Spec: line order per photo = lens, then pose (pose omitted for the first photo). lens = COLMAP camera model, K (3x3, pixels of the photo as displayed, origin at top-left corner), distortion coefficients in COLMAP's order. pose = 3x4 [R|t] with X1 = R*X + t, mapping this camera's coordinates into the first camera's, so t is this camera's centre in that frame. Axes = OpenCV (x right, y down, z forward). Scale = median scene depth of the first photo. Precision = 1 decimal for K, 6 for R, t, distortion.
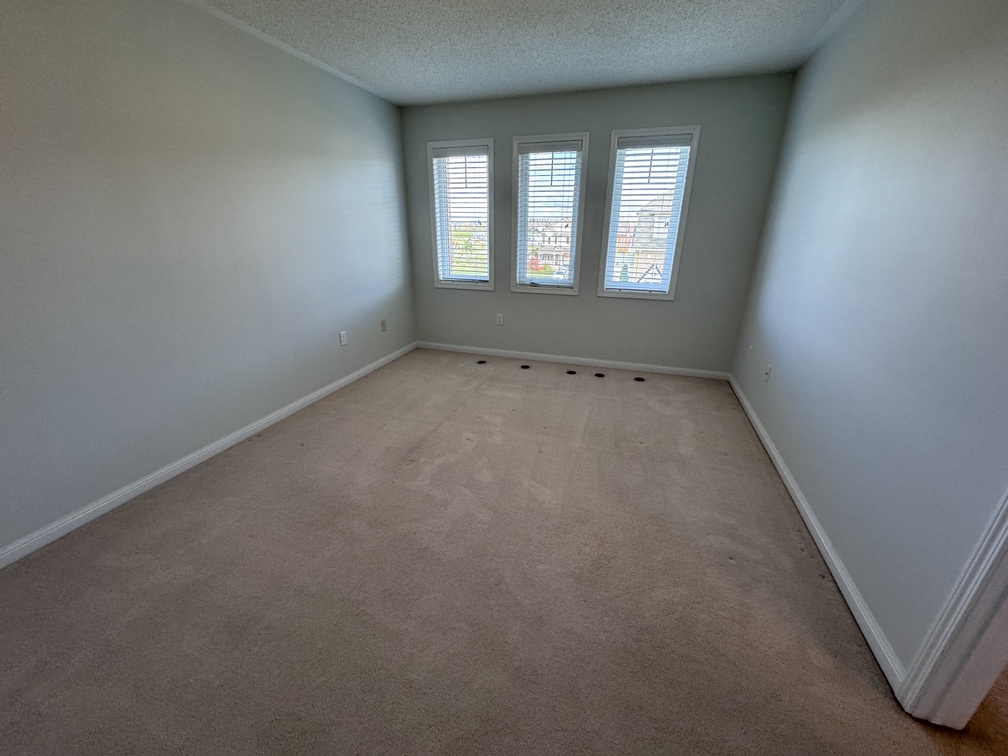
lens RADIAL K [[401.6, 0, 500.0], [0, 401.6, 380.2], [0, 0, 1]] dist [-0.000169, 0.000136]
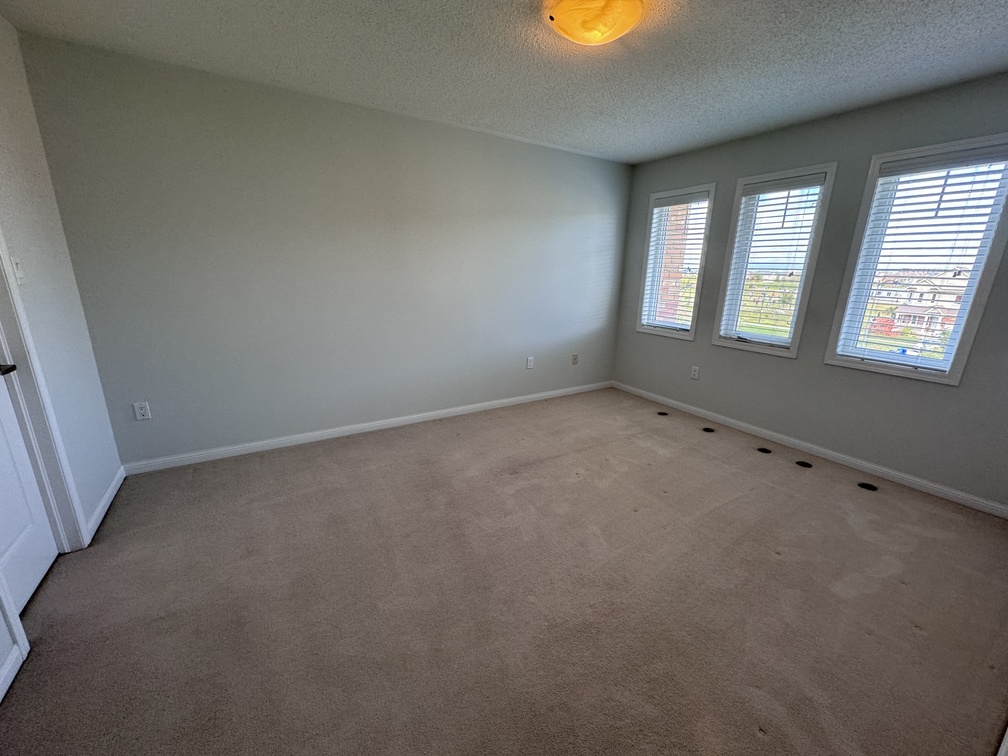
lens RADIAL K [[401.6, 0, 500.0], [0, 401.6, 380.2], [0, 0, 1]] dist [-0.000169, 0.000136]
pose [[0.763678, 0.181866, -0.619452, 0.259564], [-0.247575, 0.968645, -0.020832, -0.008625], [0.596240, 0.169270, 0.784758, 0.036433]]
